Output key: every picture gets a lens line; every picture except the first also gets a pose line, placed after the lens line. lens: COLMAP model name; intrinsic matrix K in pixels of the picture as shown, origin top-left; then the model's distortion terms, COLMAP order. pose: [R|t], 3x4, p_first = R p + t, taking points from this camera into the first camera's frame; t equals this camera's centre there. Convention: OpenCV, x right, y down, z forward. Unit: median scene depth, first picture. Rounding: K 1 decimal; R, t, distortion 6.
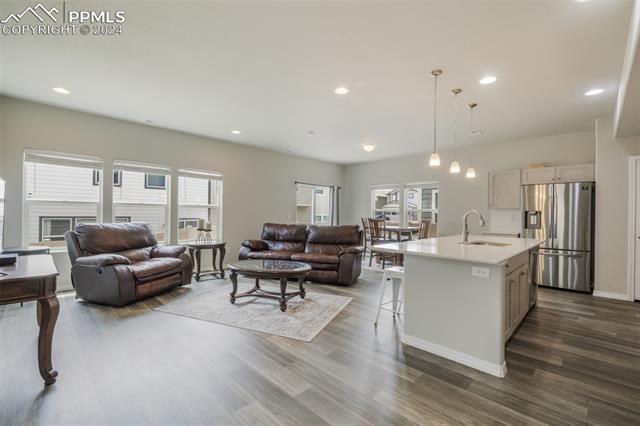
lens RADIAL K [[289.4, 0, 308.7], [0, 289.4, 213.6], [0, 0, 1]] dist [-0.000535, 0.000882]
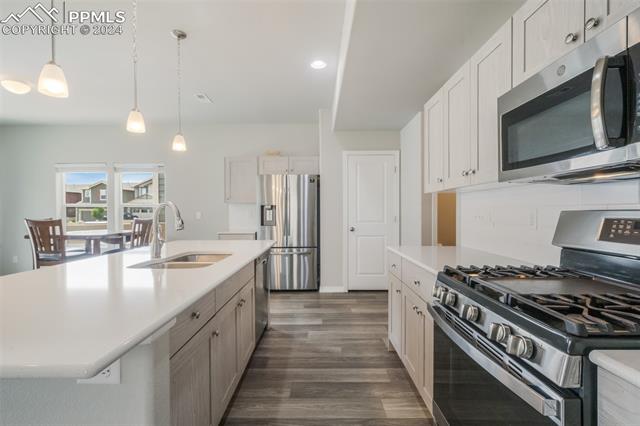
lens RADIAL K [[299.4, 0, 317.9], [0, 299.4, 214.7], [0, 0, 1]] dist [0.000370, 0.001030]
pose [[0.711621, -0.023154, 0.702182, 0.243889], [0.013114, 0.999720, 0.019674, 0.003835], [-0.702441, -0.004792, 0.711725, 0.254356]]
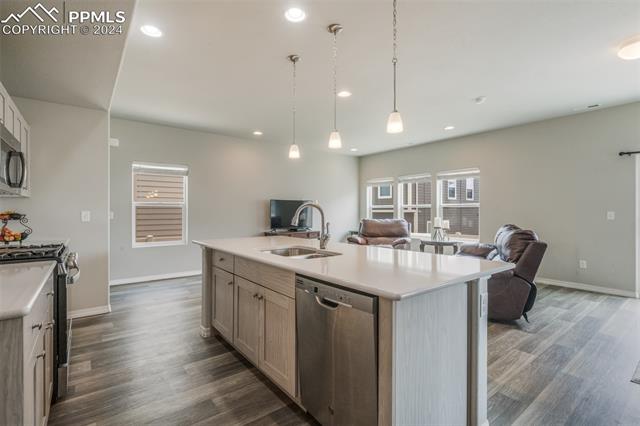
lens RADIAL K [[299.4, 0, 317.0], [0, 299.4, 212.6], [0, 0, 1]] dist [0.000370, 0.001030]
pose [[-0.127193, -0.004286, -0.991869, 0.850111], [-0.006895, 0.999970, -0.003437, 0.007327], [0.991854, 0.006402, -0.127219, 0.736642]]
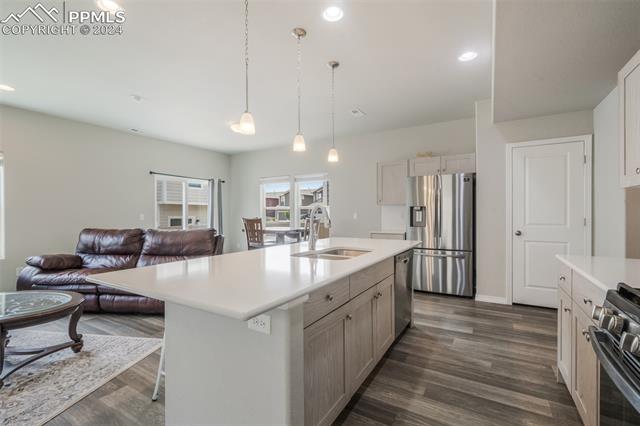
lens RADIAL K [[289.4, 0, 319.3], [0, 289.4, 214.9], [0, 0, 1]] dist [-0.000535, 0.000882]
pose [[0.969846, -0.018306, 0.243032, 0.264076], [0.016740, 0.999824, 0.008506, 0.004151], [-0.243145, -0.004181, 0.969981, 0.220161]]
